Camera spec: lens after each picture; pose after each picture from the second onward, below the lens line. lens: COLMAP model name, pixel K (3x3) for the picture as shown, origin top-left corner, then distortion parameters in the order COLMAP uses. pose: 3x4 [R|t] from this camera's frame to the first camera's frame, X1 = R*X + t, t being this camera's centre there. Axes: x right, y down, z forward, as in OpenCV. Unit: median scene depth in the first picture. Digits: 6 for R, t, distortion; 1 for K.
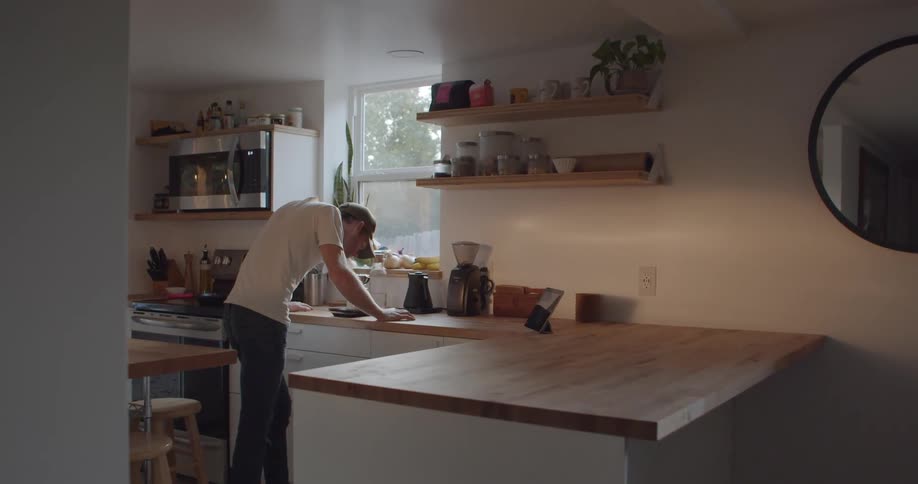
lens RADIAL K [[841.0, 0, 457.4], [0, 841.0, 256.8], [0, 0, 1]] dist [-0.150112, 0.133329]
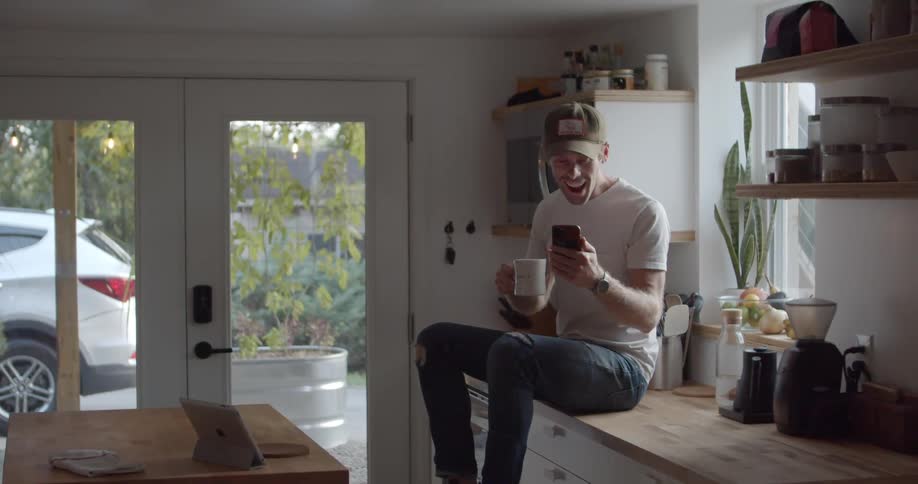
lens RADIAL K [[1471.1, 0, 459.0], [0, 1471.1, 242.0], [0, 0, 1]] dist [-0.137233, 0.062754]
pose [[0.746530, 0.007445, -0.665310, 0.441021], [-0.000929, 0.999948, 0.010147, -0.060419], [0.665351, -0.006957, 0.746499, 0.129319]]
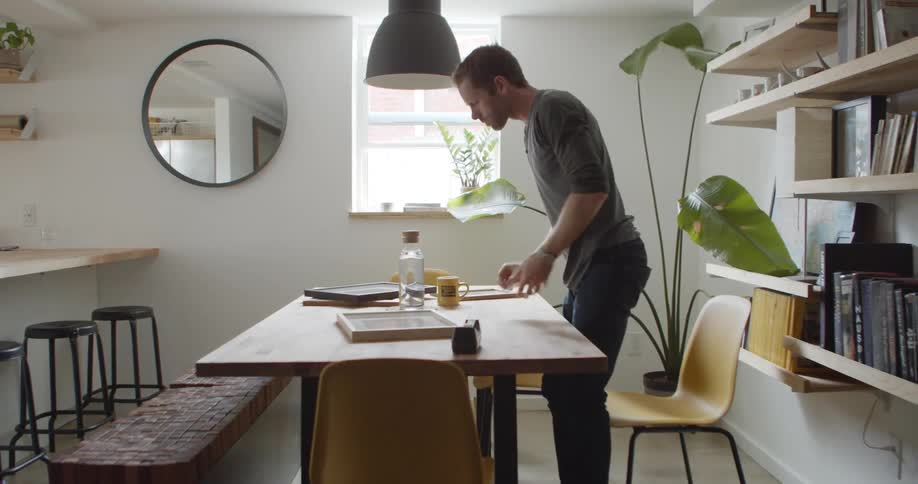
lens RADIAL K [[841.0, 0, 457.4], [0, 841.0, 256.8], [0, 0, 1]] dist [-0.150112, 0.133329]
pose [[0.832773, -0.049089, 0.551434, 0.071077], [0.028637, 0.998547, 0.045643, 0.046676], [-0.552873, -0.022219, 0.832969, -0.354436]]
